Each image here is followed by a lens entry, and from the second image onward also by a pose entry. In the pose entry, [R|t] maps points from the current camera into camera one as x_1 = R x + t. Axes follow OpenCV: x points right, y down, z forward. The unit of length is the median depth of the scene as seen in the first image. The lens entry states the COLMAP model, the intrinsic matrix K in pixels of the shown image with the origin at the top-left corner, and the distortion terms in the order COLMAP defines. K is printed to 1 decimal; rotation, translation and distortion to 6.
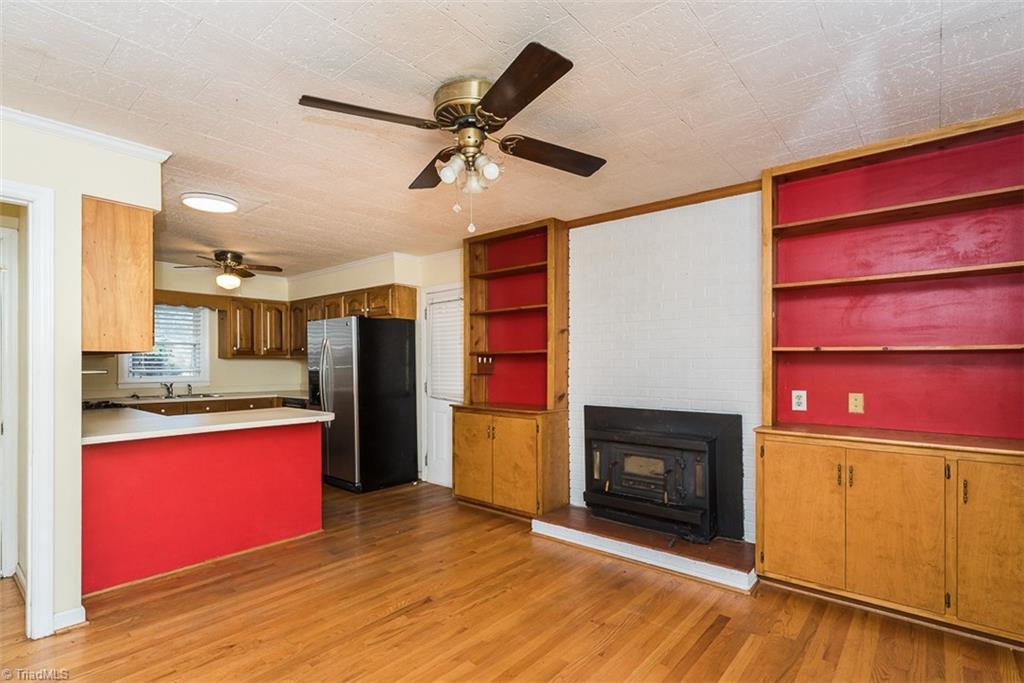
lens RADIAL K [[502.7, 0, 508.1], [0, 502.7, 362.3], [0, 0, 1]] dist [-0.000960, -0.000087]
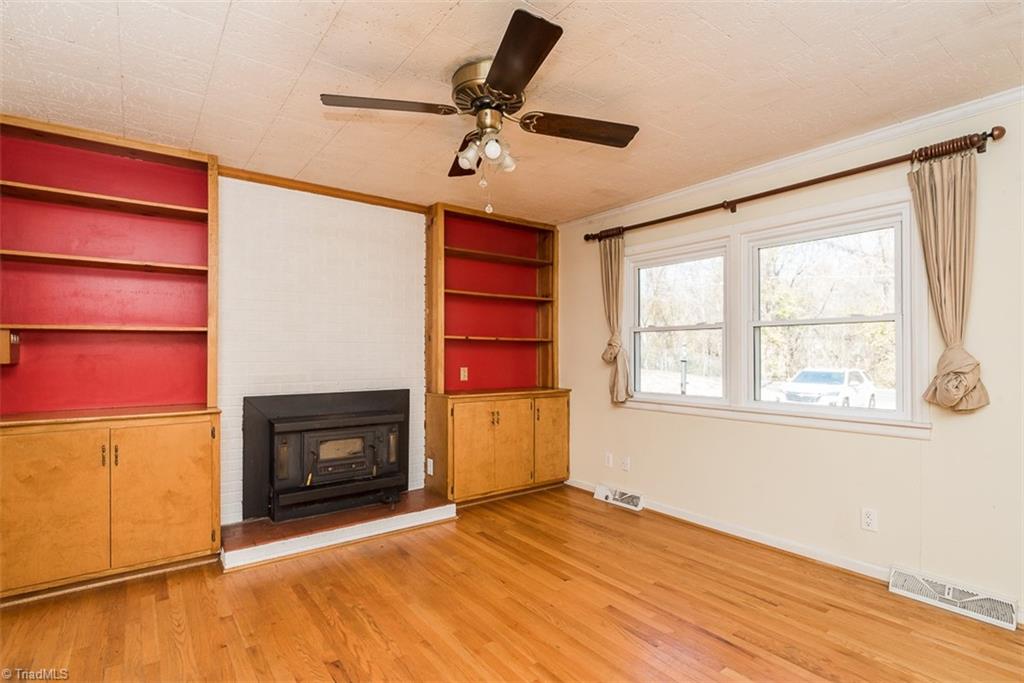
lens RADIAL K [[496.9, 0, 507.3], [0, 496.9, 344.9], [0, 0, 1]] dist [0.000597, 0.000673]
pose [[0.218354, 0.015311, 0.975750, -0.680872], [-0.001065, 0.999880, -0.015451, 0.014385], [-0.975869, 0.002335, 0.218344, 0.491509]]
